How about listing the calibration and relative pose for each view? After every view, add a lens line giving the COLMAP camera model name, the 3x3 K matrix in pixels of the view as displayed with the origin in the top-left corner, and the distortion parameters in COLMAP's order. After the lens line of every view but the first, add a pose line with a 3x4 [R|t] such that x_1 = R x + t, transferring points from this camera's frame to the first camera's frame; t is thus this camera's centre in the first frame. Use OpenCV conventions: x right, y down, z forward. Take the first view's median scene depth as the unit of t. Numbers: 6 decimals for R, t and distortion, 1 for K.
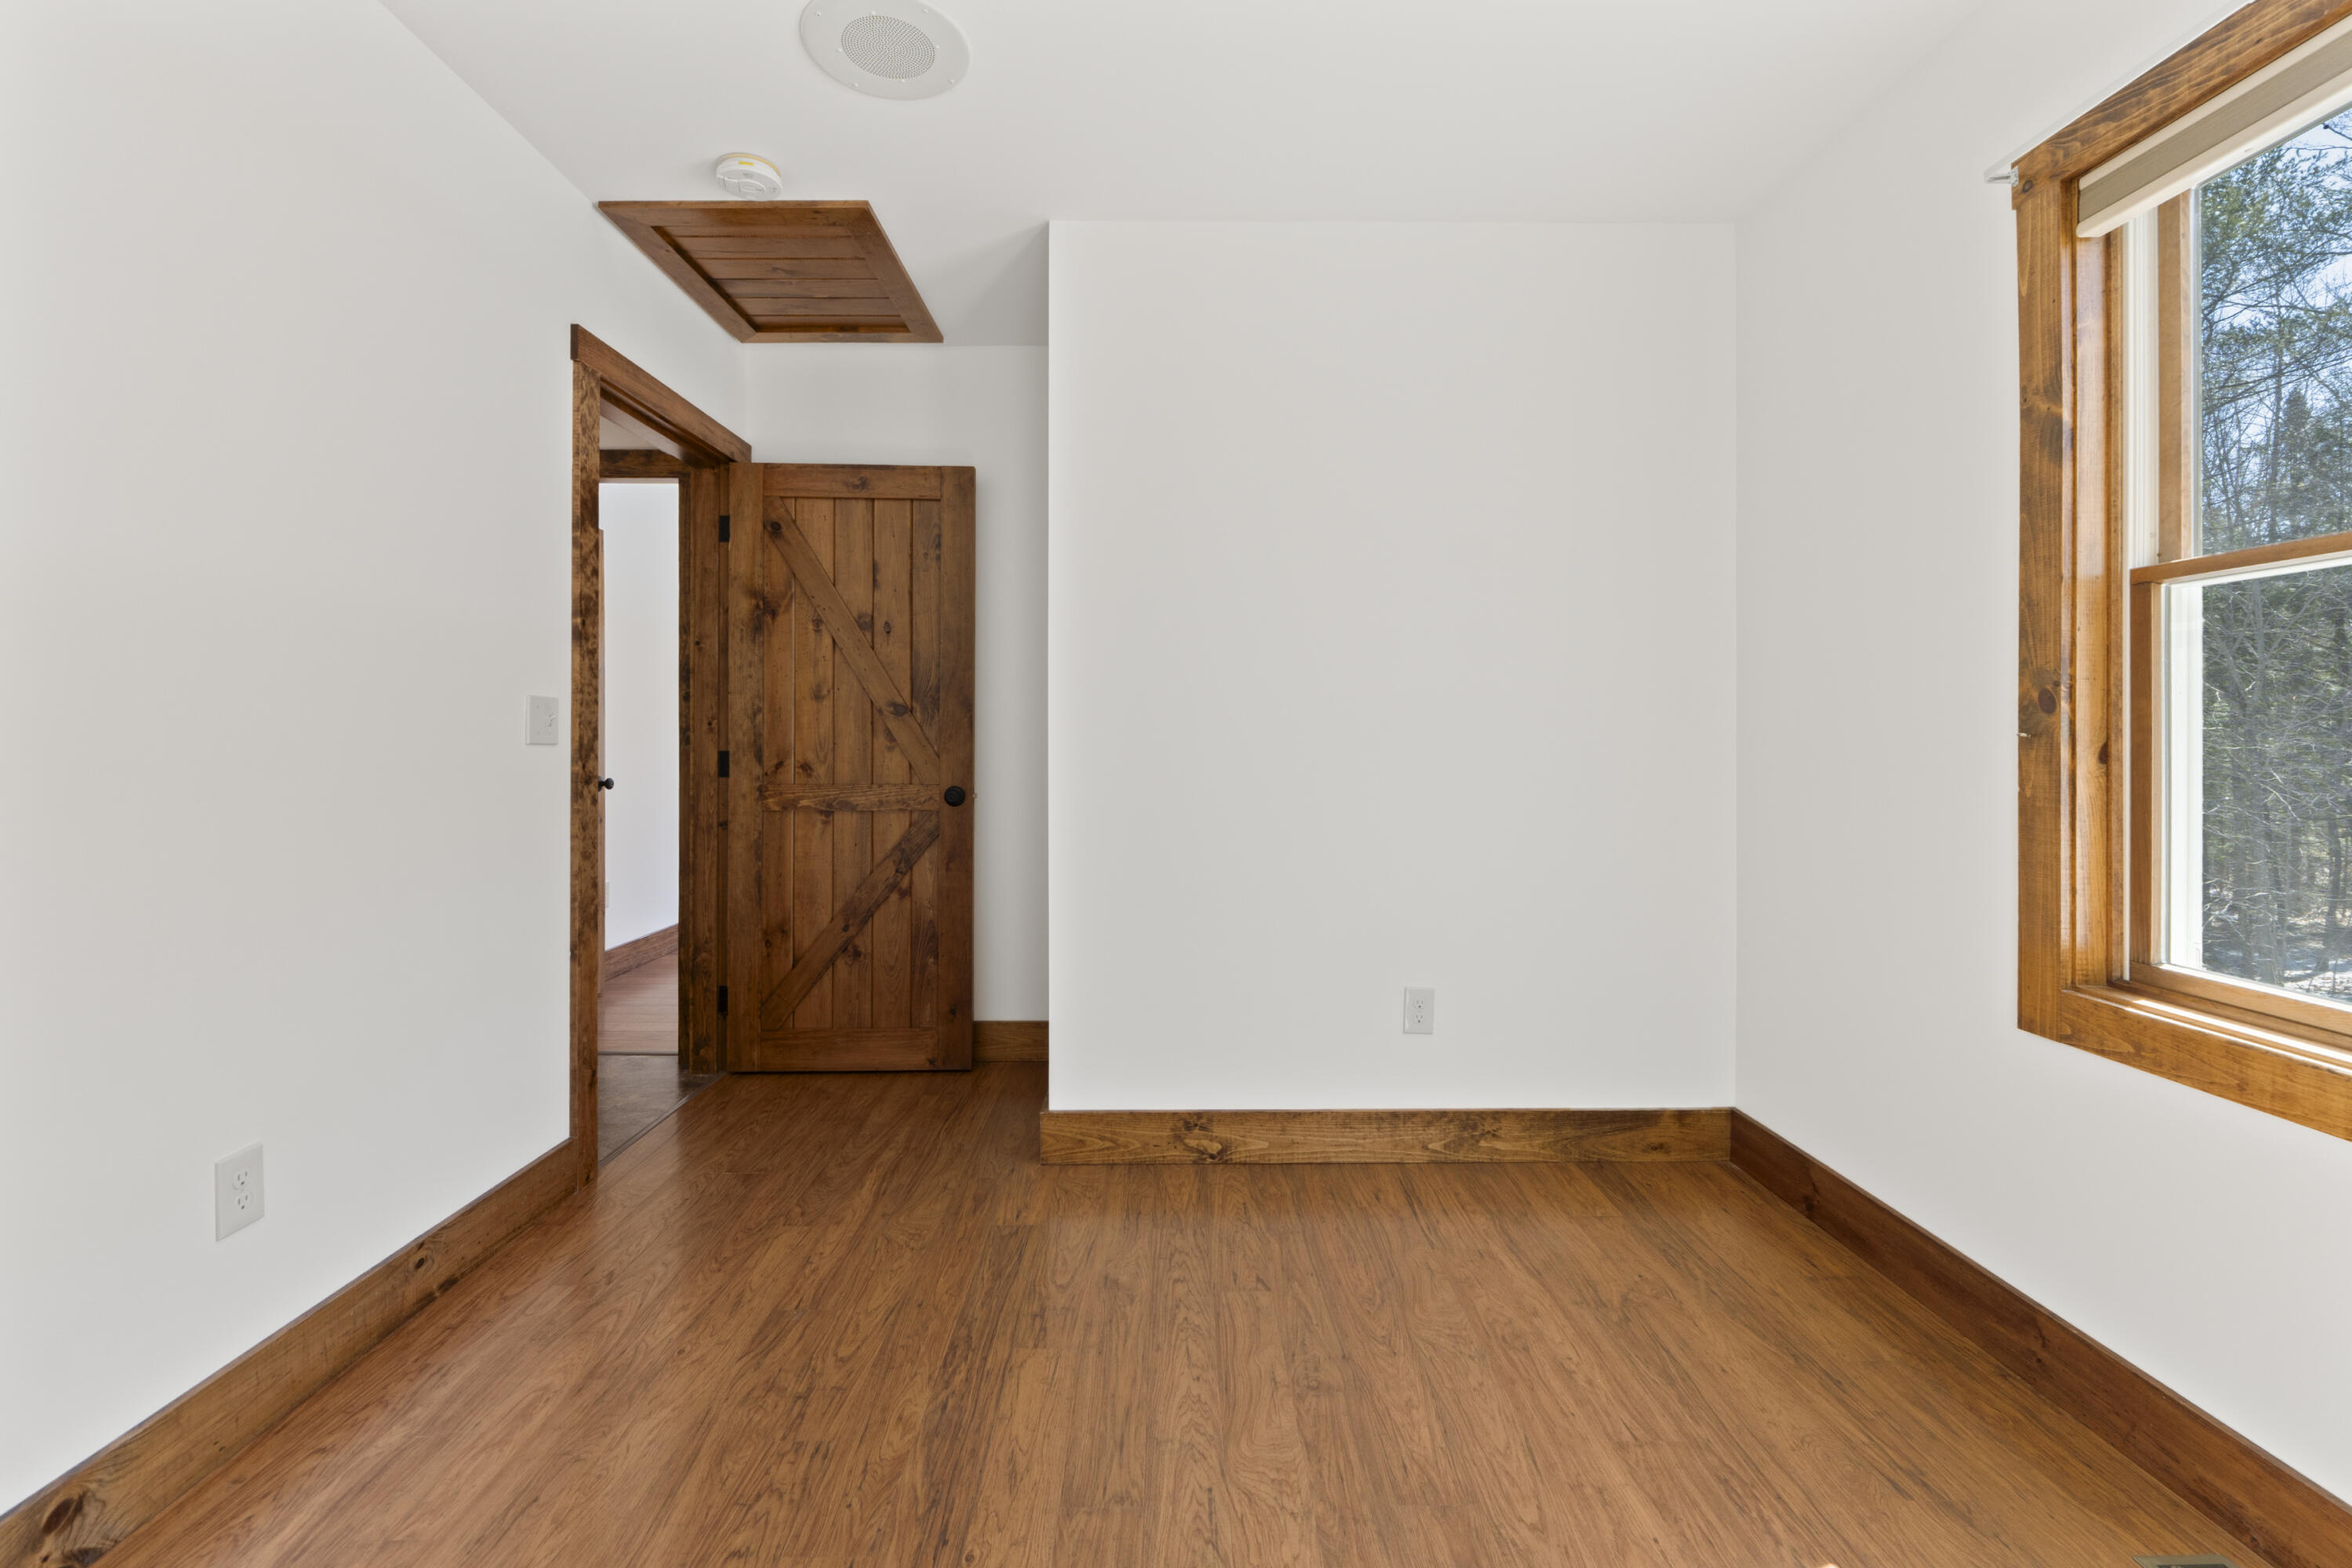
lens RADIAL K [[1046.6, 0, 1169.1], [0, 1046.6, 768.0], [0, 0, 1]] dist [-0.004857, 0.000784]
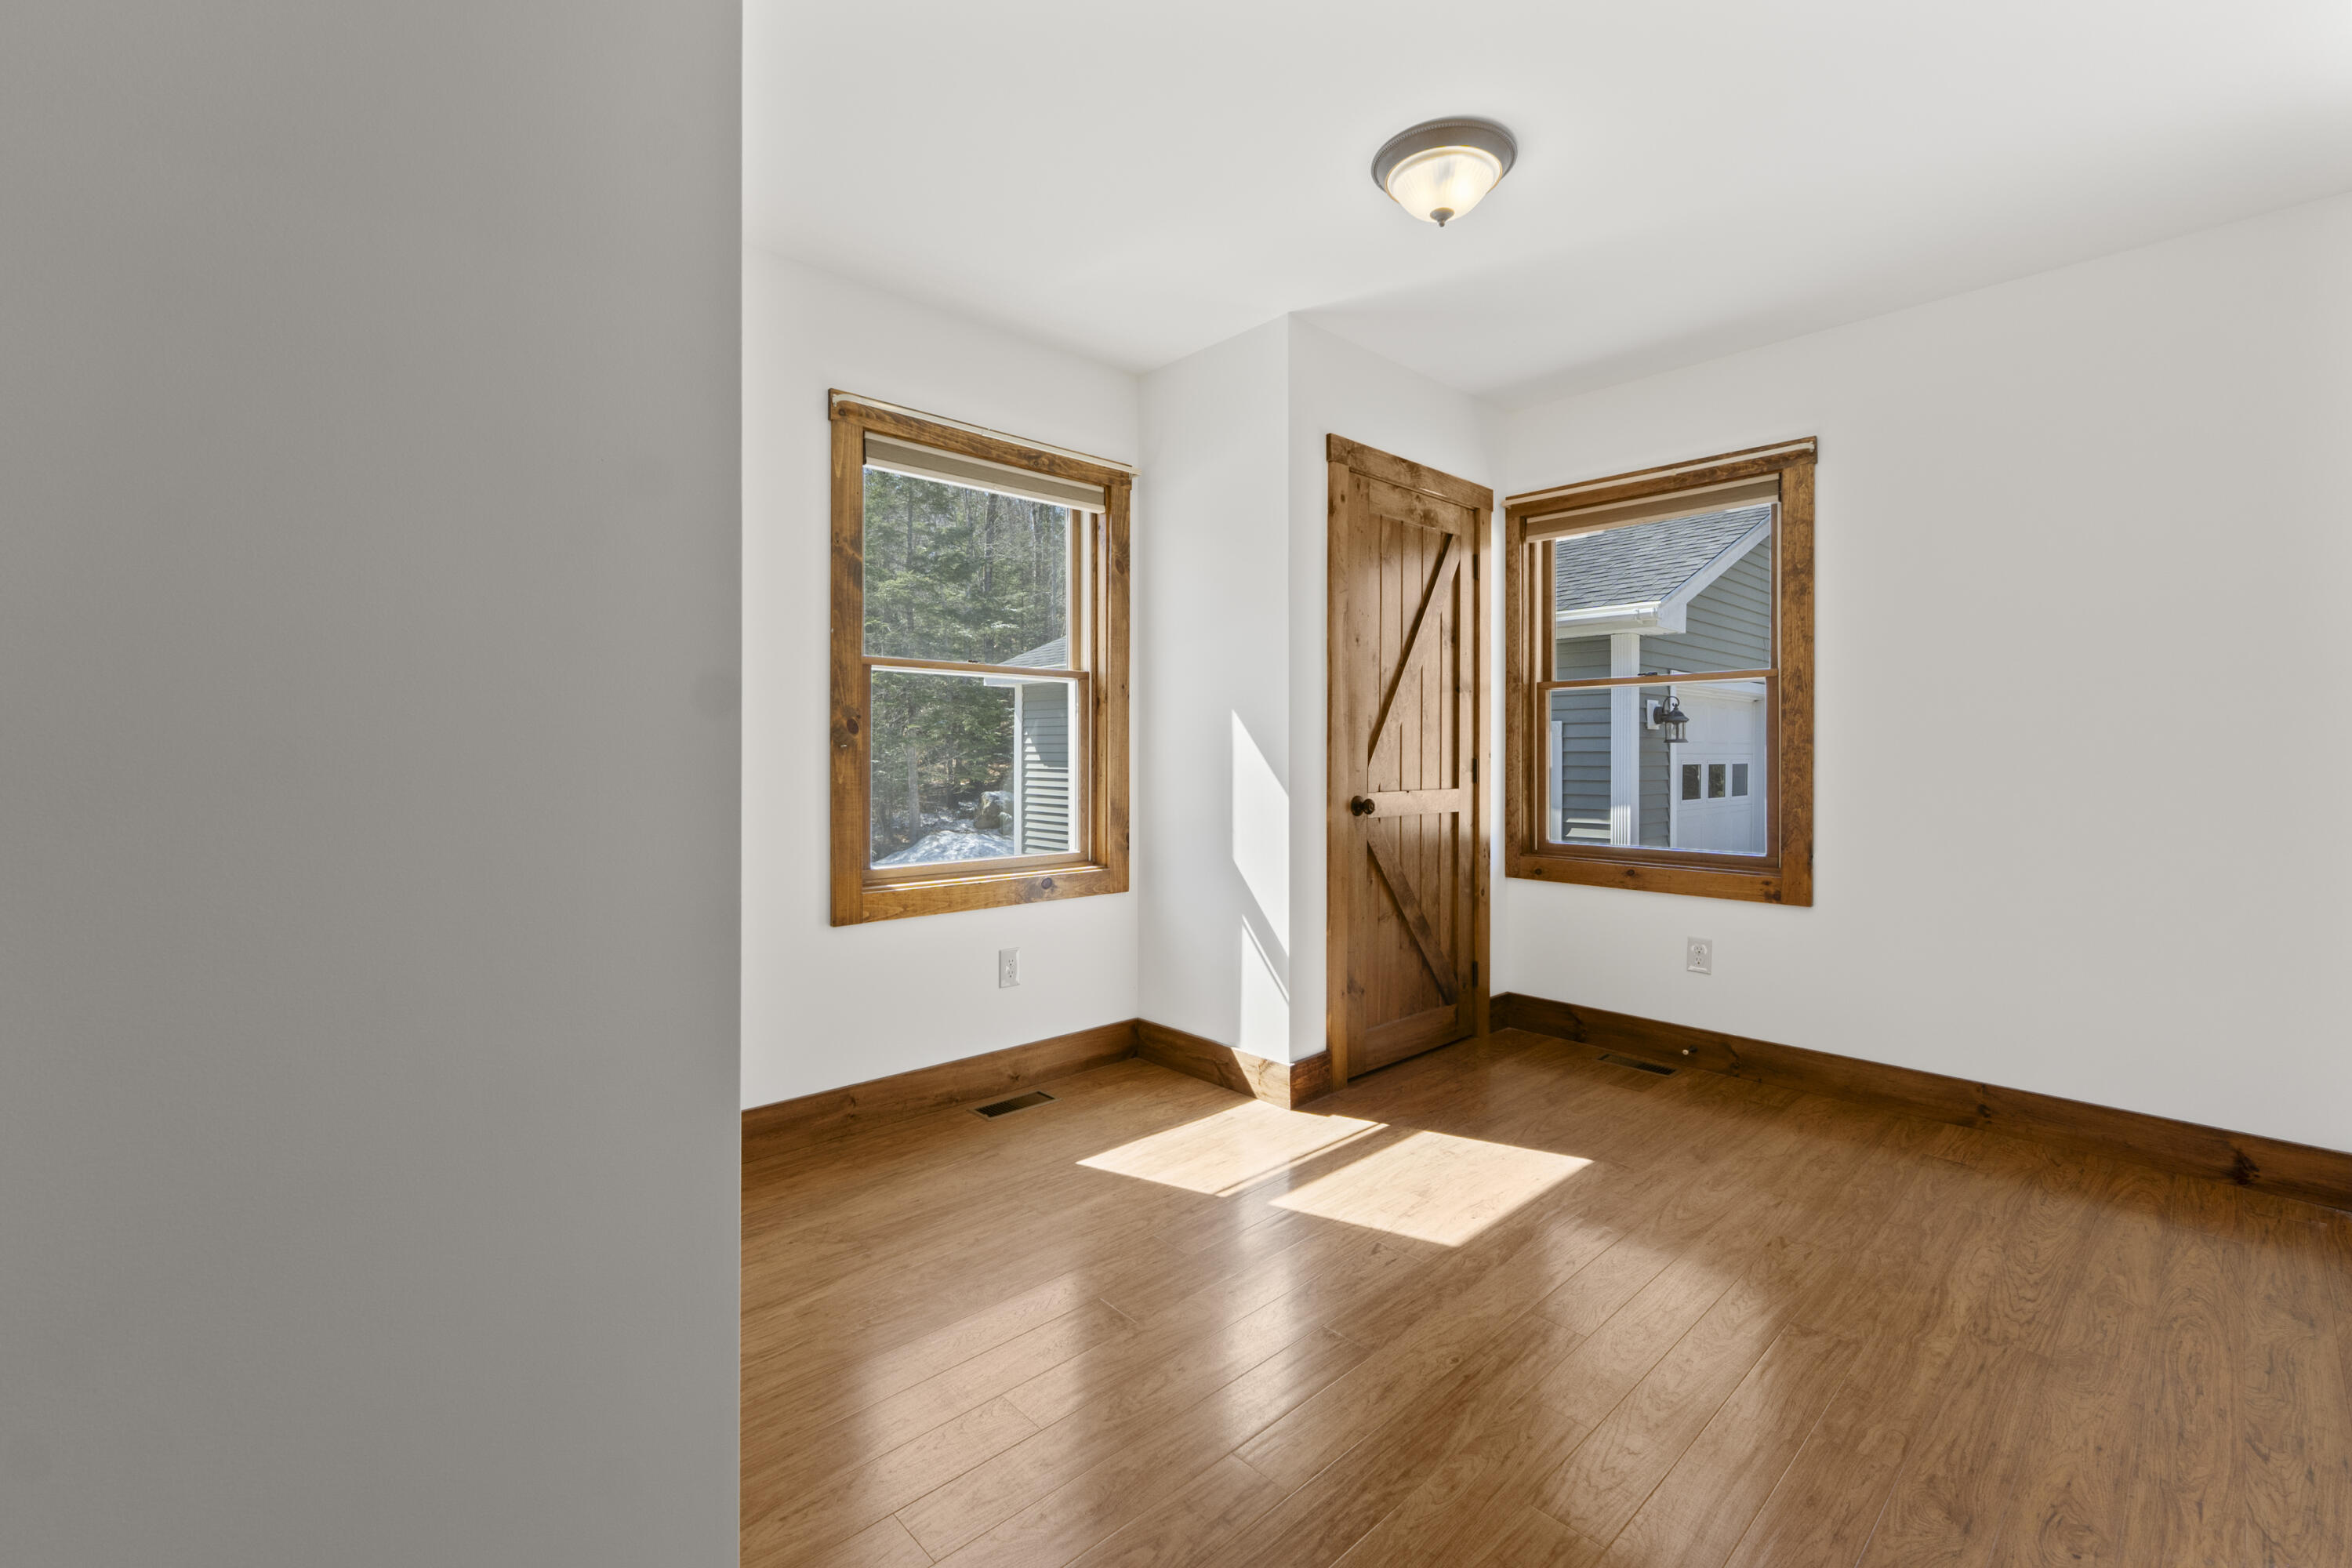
lens RADIAL K [[1046.6, 0, 1169.2], [0, 1046.6, 768.9], [0, 0, 1]] dist [-0.004857, 0.000784]
pose [[-0.696777, -0.016239, 0.717104, -0.741066], [0.014862, 0.999202, 0.037069, -0.049916], [-0.717134, 0.036486, -0.695980, 1.815948]]
